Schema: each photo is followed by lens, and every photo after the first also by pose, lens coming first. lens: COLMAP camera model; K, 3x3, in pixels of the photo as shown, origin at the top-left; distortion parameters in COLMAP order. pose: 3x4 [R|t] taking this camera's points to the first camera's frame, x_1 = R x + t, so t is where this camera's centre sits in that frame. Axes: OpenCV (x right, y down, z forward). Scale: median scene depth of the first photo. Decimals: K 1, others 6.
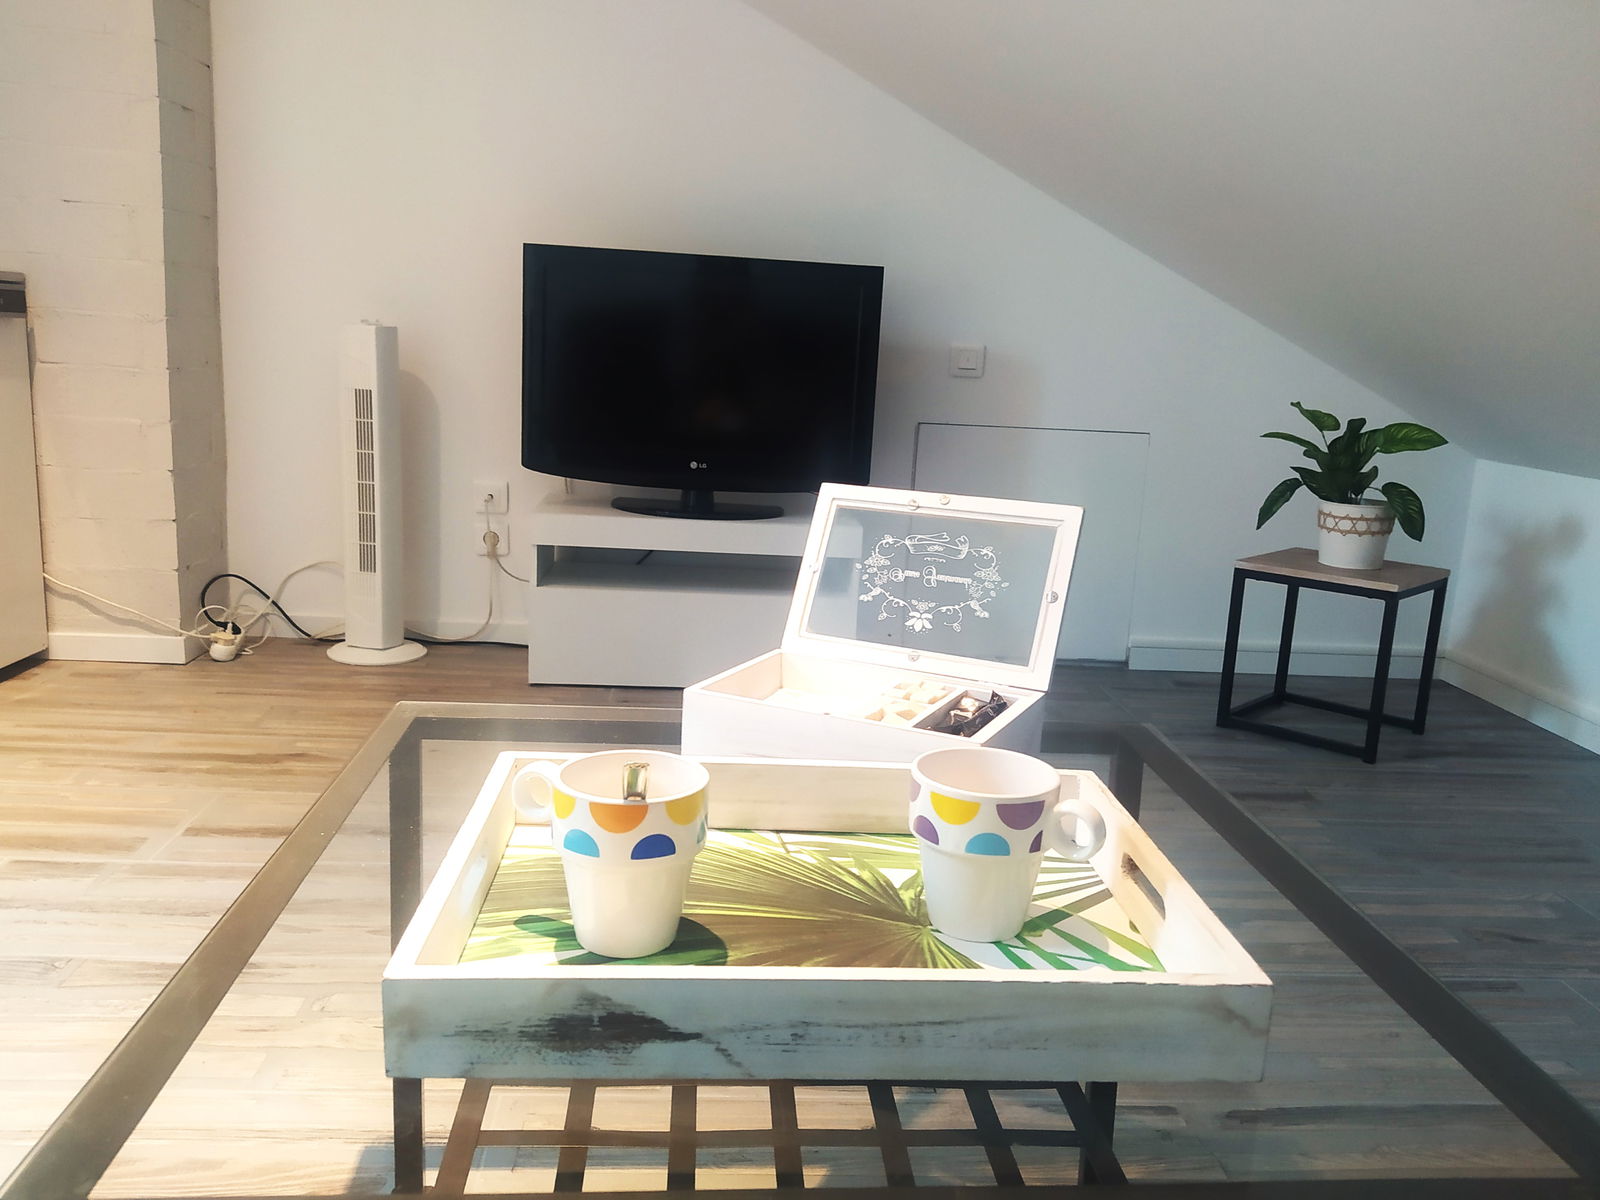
lens RADIAL K [[1270.9, 0, 799.6], [0, 1270.9, 598.1], [0, 0, 1]] dist [0.036011, -0.015788]
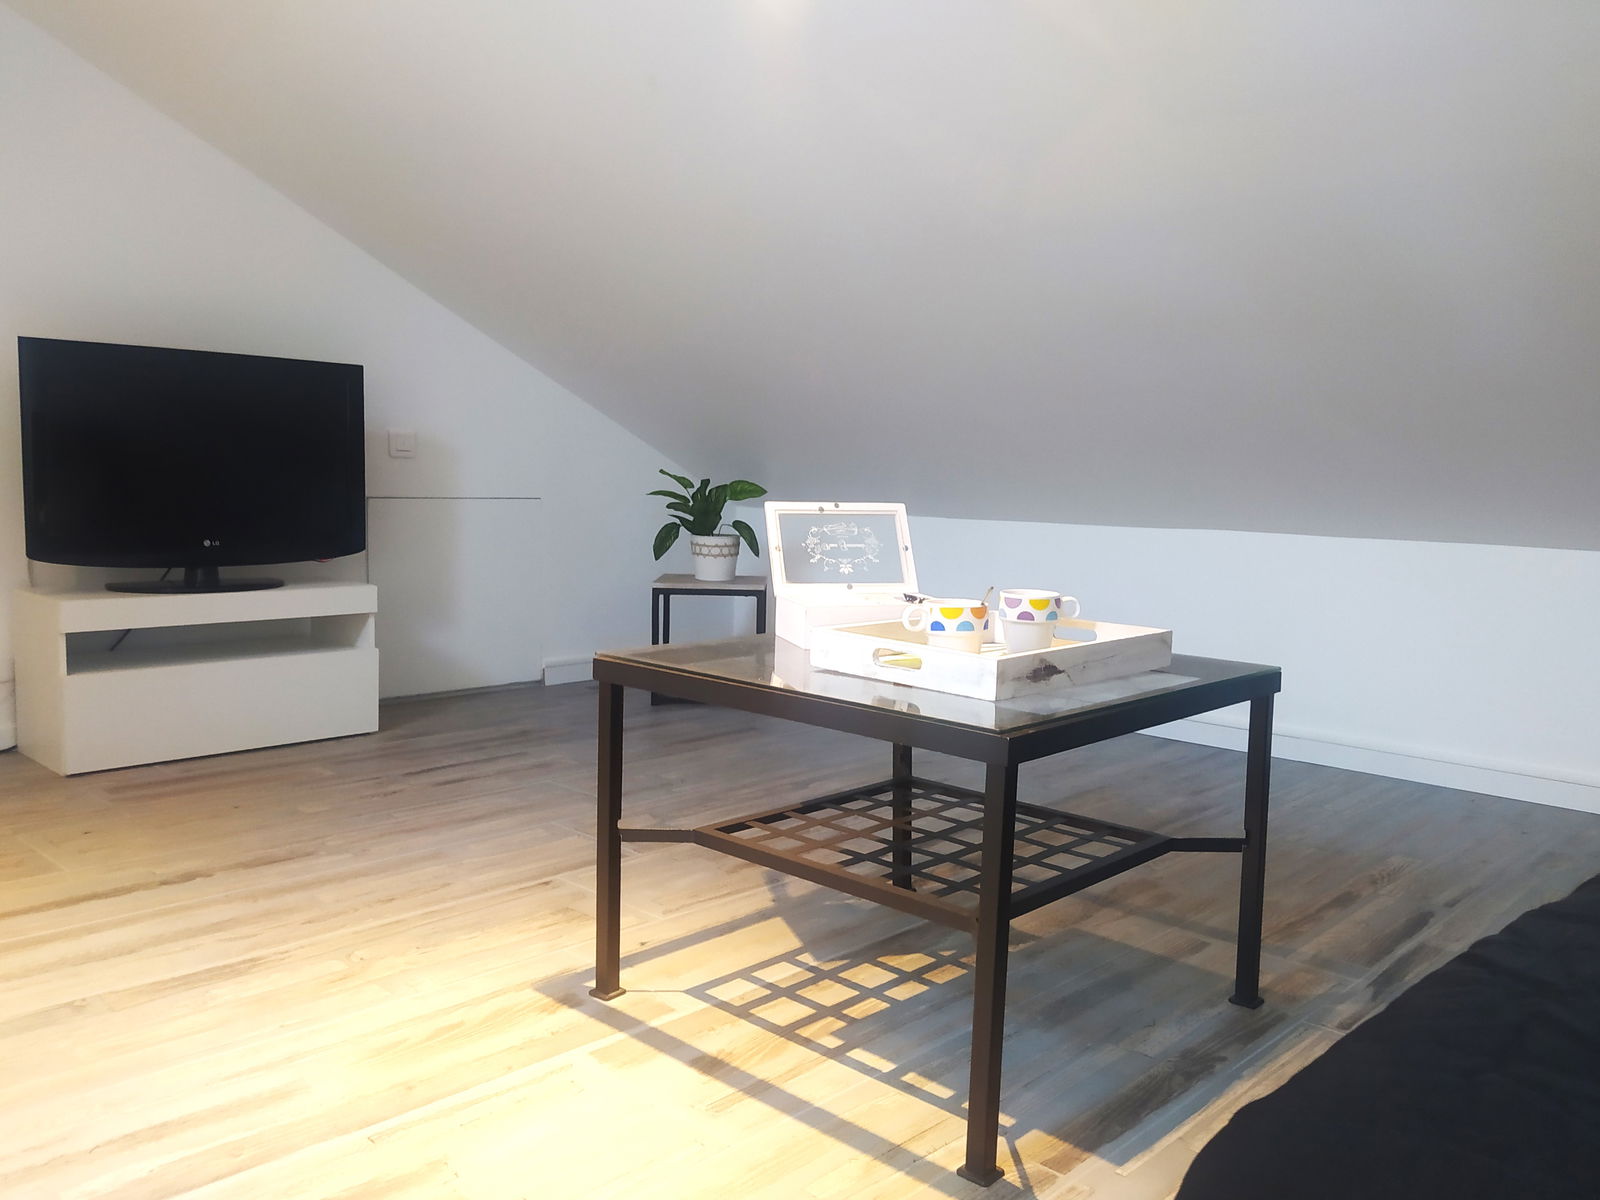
lens RADIAL K [[1278.7, 0, 802.5], [0, 1278.7, 597.3], [0, 0, 1]] dist [0.062290, -0.003018]
pose [[0.736424, -0.098422, 0.669323, -0.482379], [0.145433, 0.989261, -0.014545, 0.030799], [-0.660704, 0.108052, 0.742829, -0.141994]]
